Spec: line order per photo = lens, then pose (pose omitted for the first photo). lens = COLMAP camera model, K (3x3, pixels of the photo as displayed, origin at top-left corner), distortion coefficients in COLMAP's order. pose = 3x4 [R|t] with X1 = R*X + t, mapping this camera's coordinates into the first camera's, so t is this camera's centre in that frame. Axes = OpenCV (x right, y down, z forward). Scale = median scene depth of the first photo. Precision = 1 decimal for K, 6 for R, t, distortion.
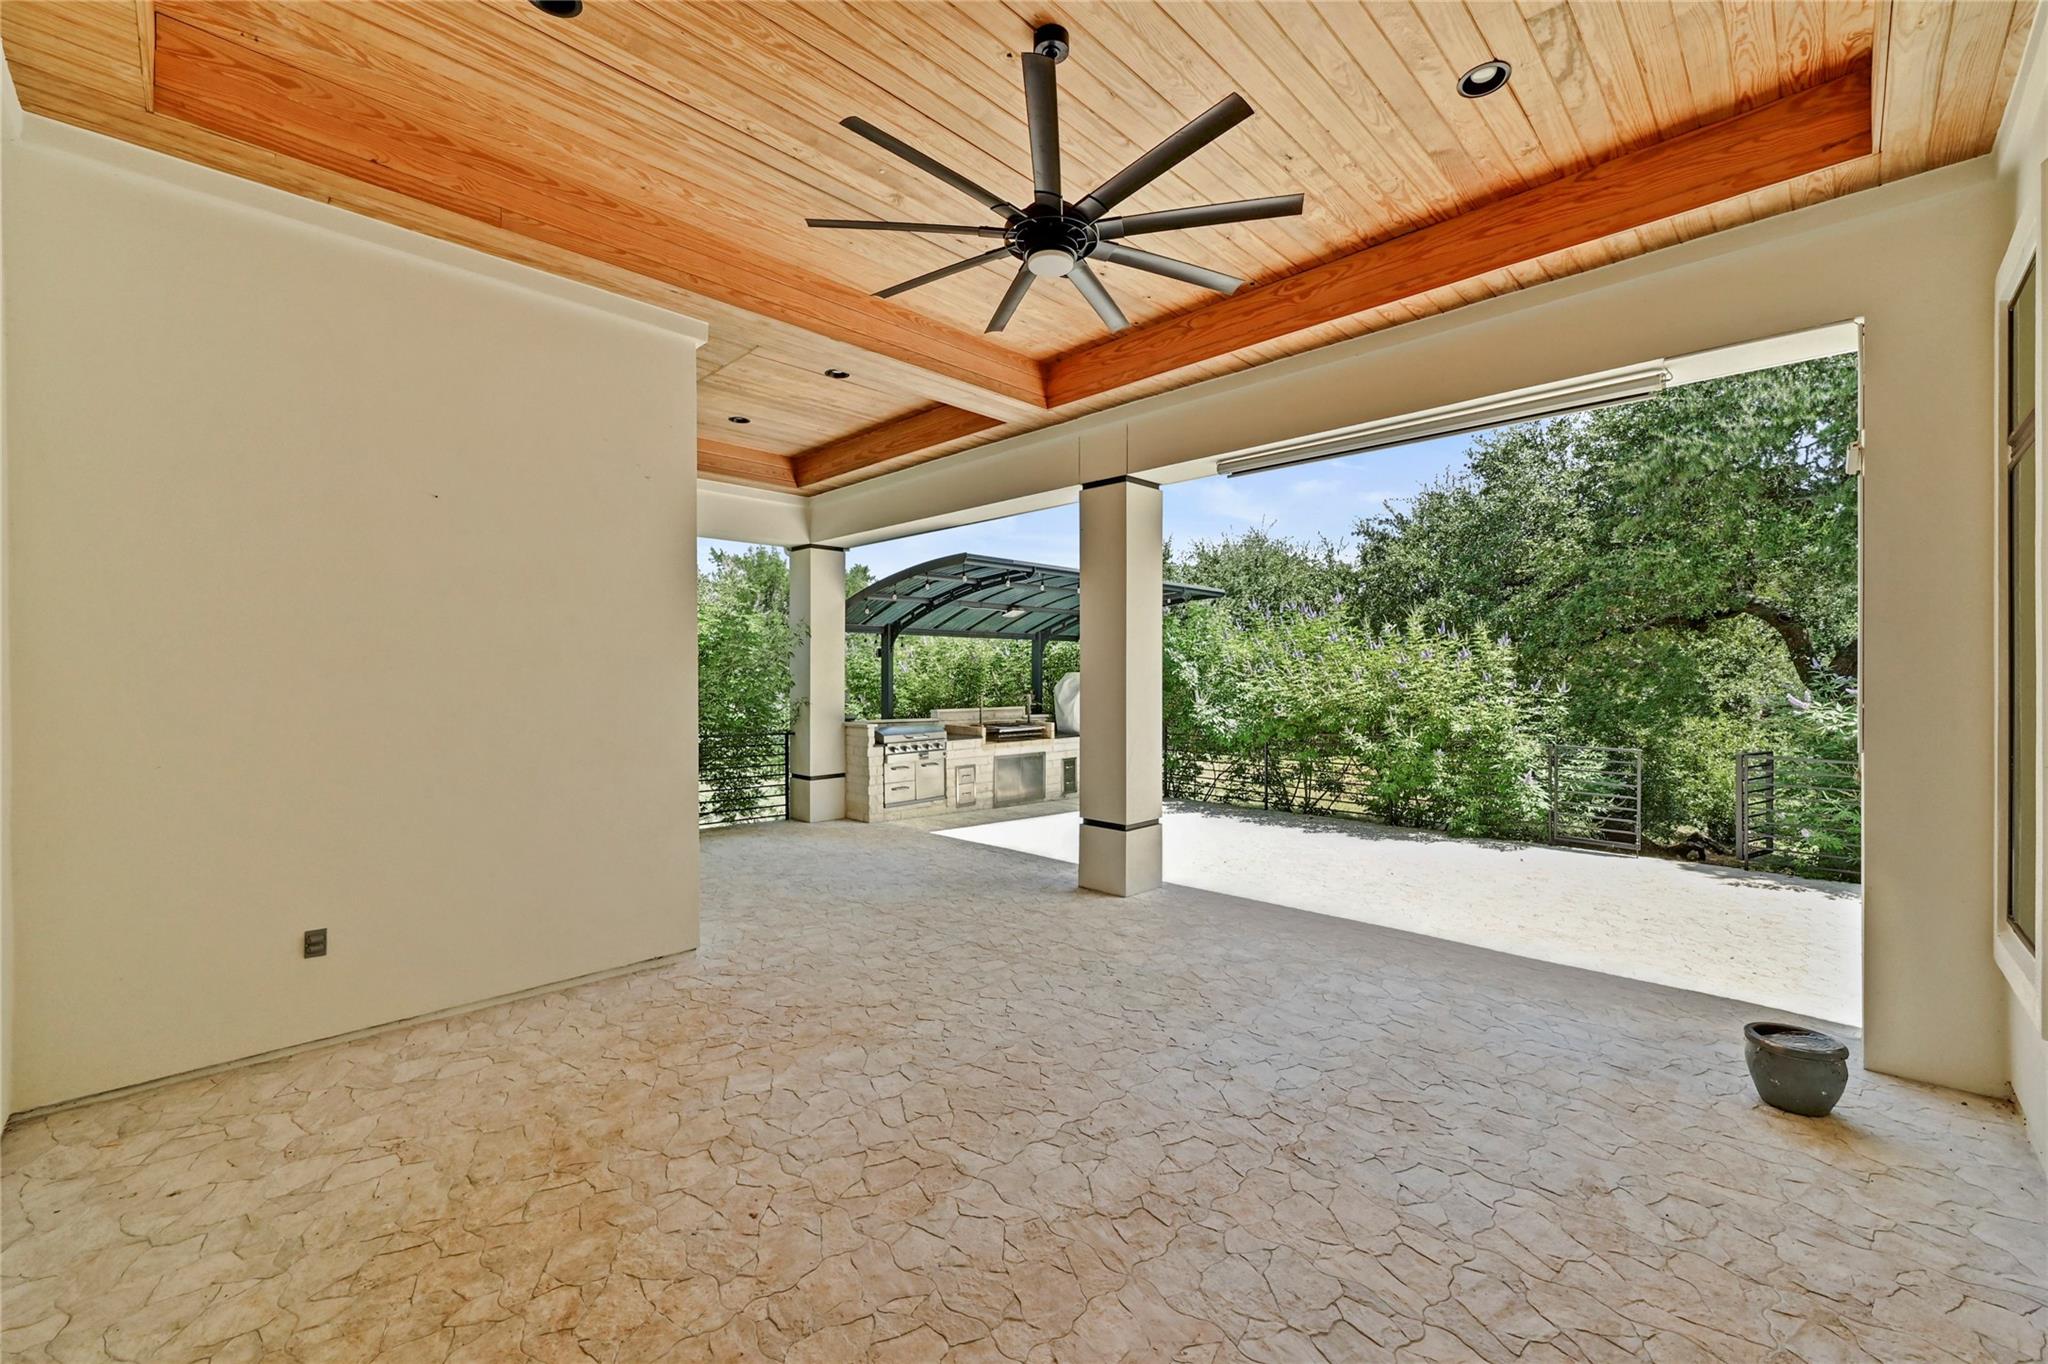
lens RADIAL K [[800.5, 0, 1024.0], [0, 800.5, 682.0], [0, 0, 1]] dist [0.000252, 0.000076]
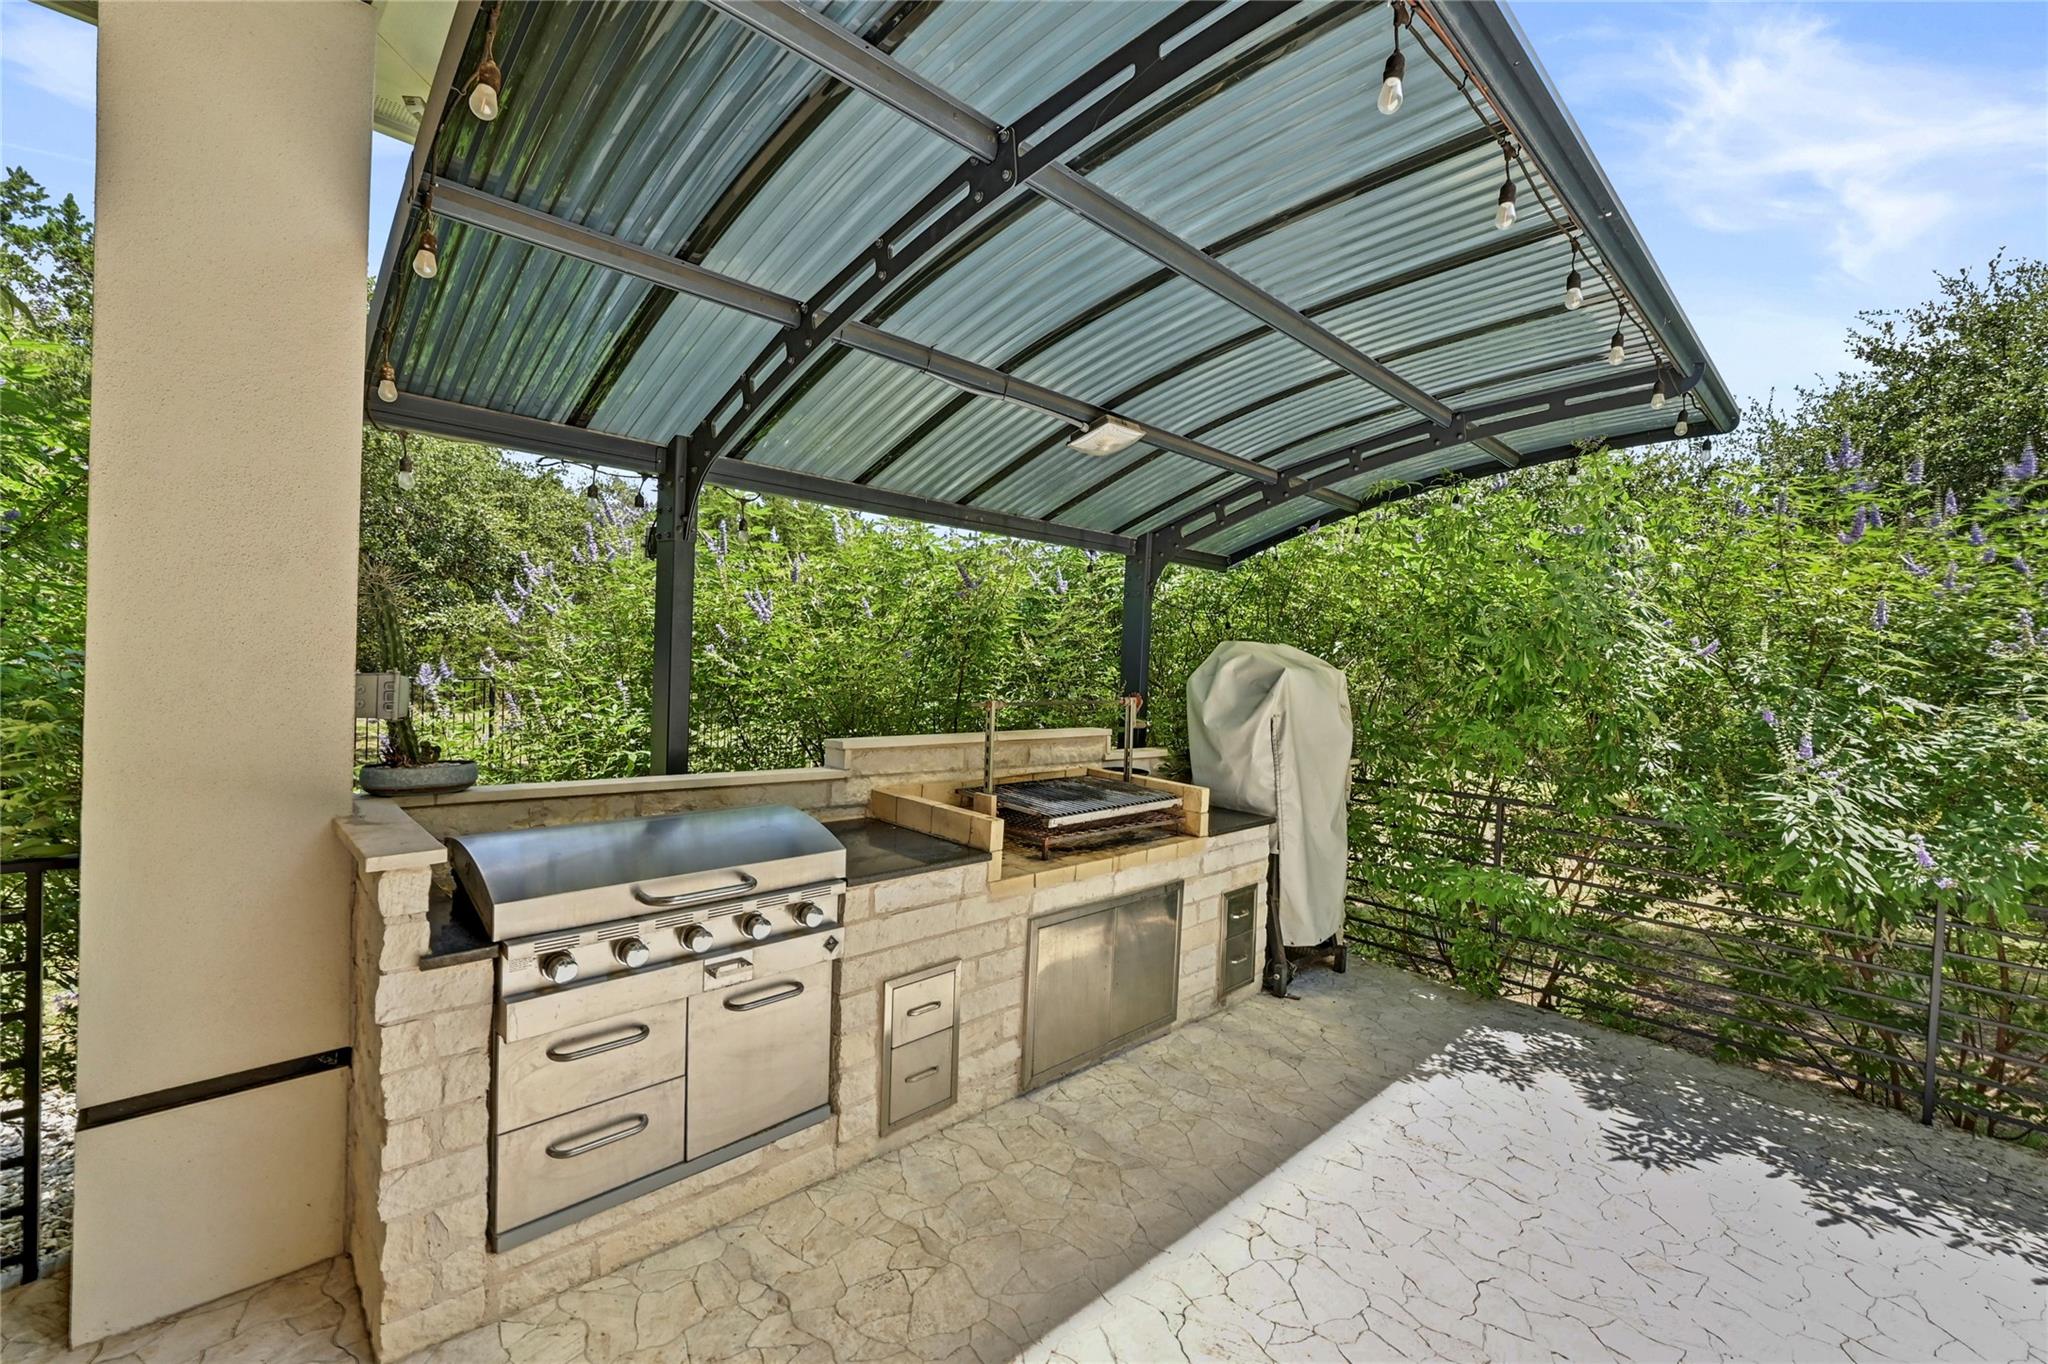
lens RADIAL K [[865.2, 0, 1024.0], [0, 865.2, 682.0], [0, 0, 1]] dist [-0.000218, 0.000016]
pose [[0.999044, 0.039977, -0.017716, -0.033625], [-0.039575, 0.998964, 0.022461, 0.001935], [0.018596, -0.021739, 0.999591, 0.631218]]
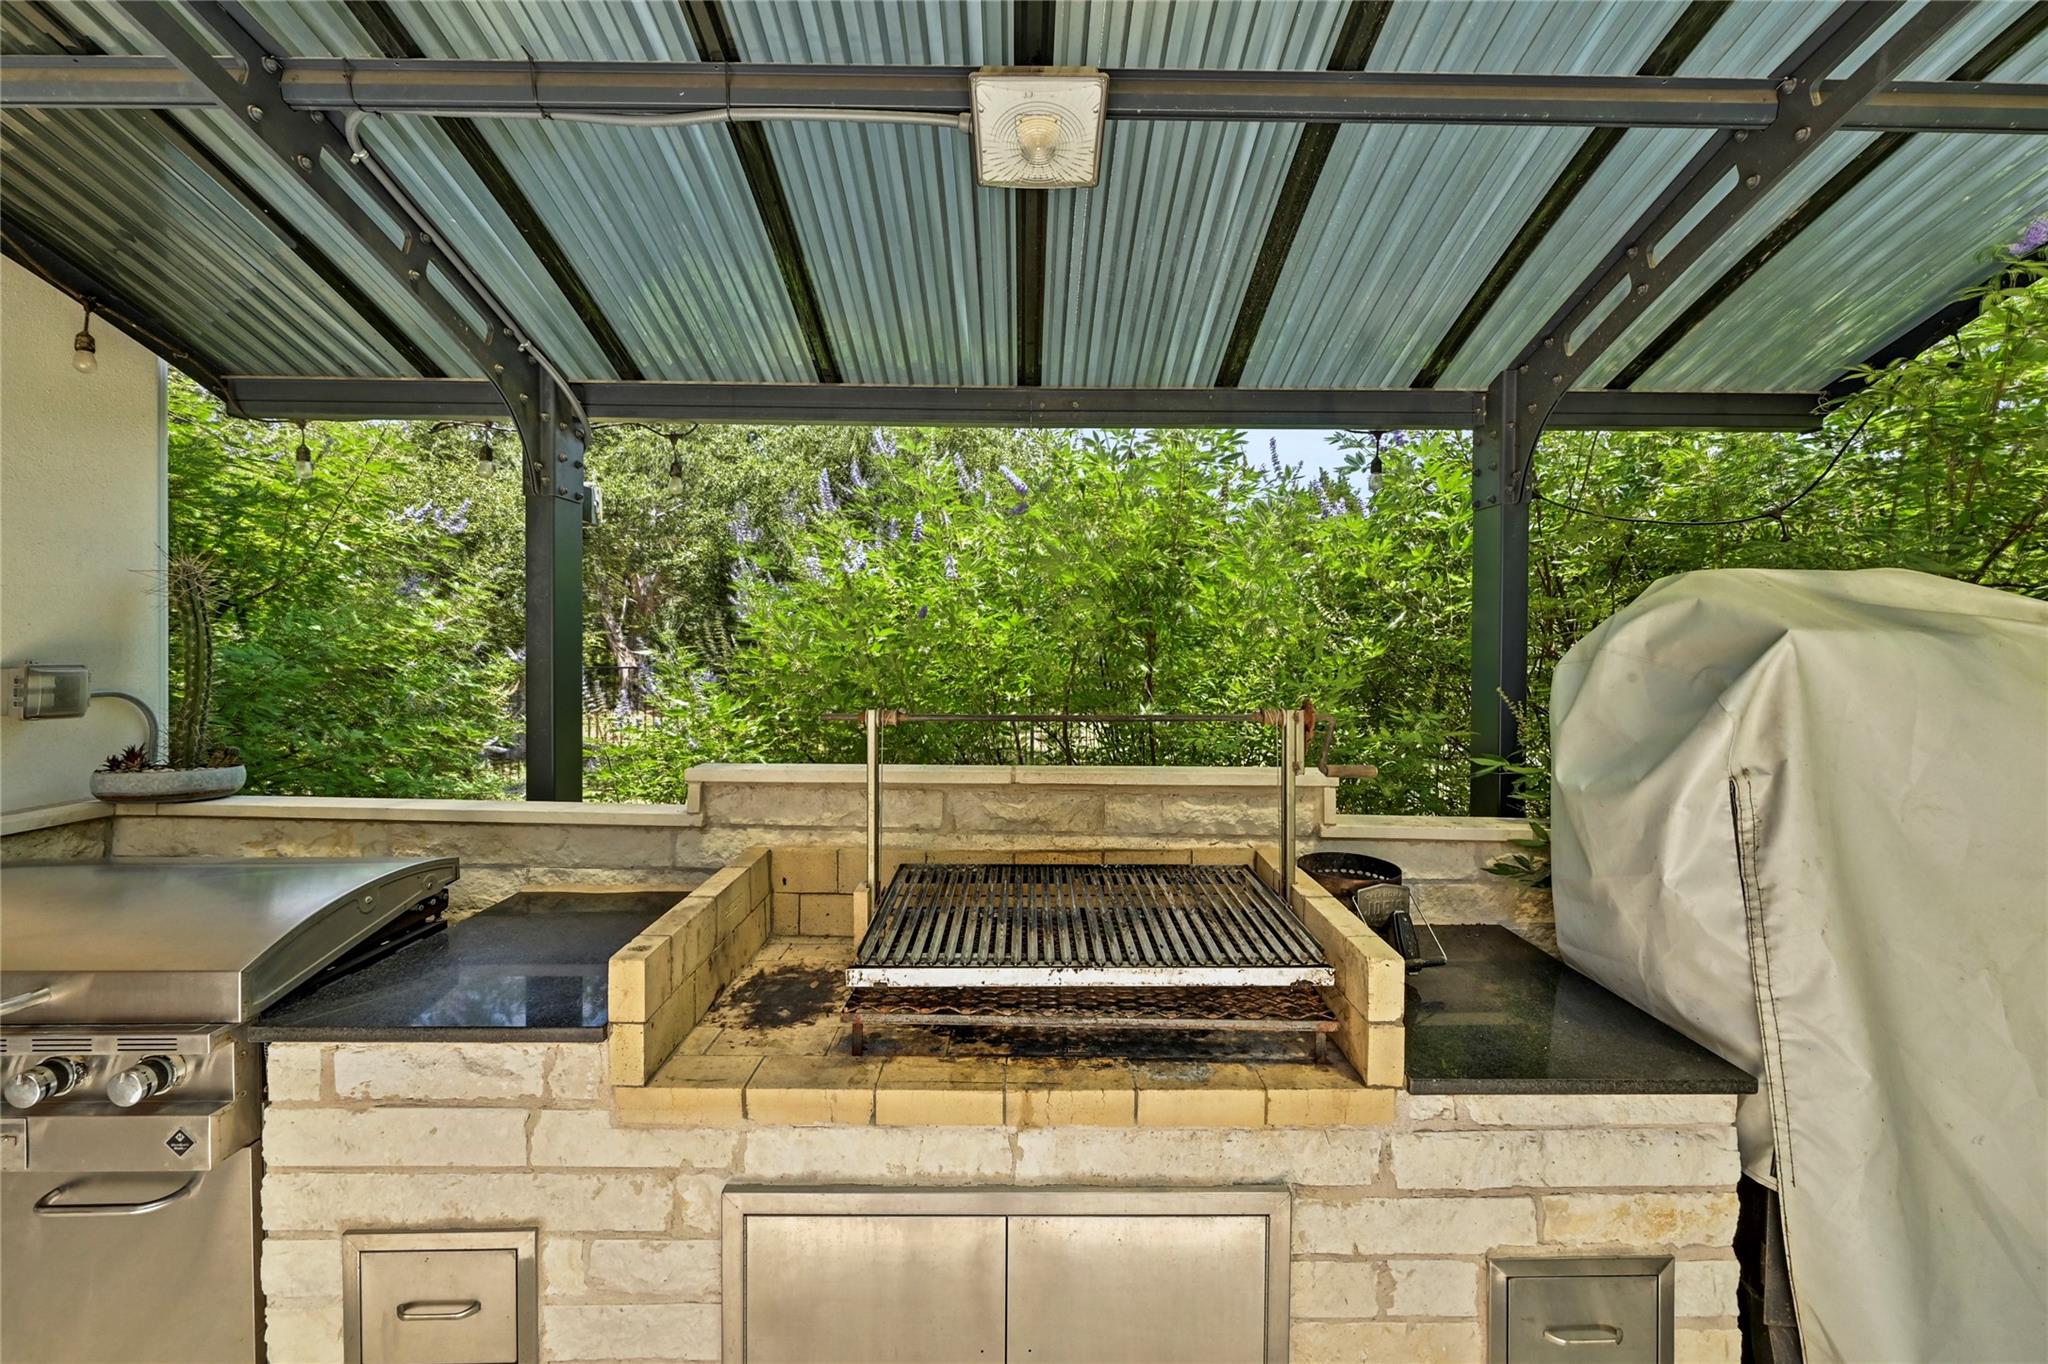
lens RADIAL K [[800.5, 0, 1024.0], [0, 800.5, 682.0], [0, 0, 1]] dist [0.000252, 0.000076]
pose [[0.707586, 0.029445, -0.706013, 0.080155], [-0.013809, 0.999517, 0.027846, 0.006160], [0.706492, -0.009954, 0.707651, 0.859279]]
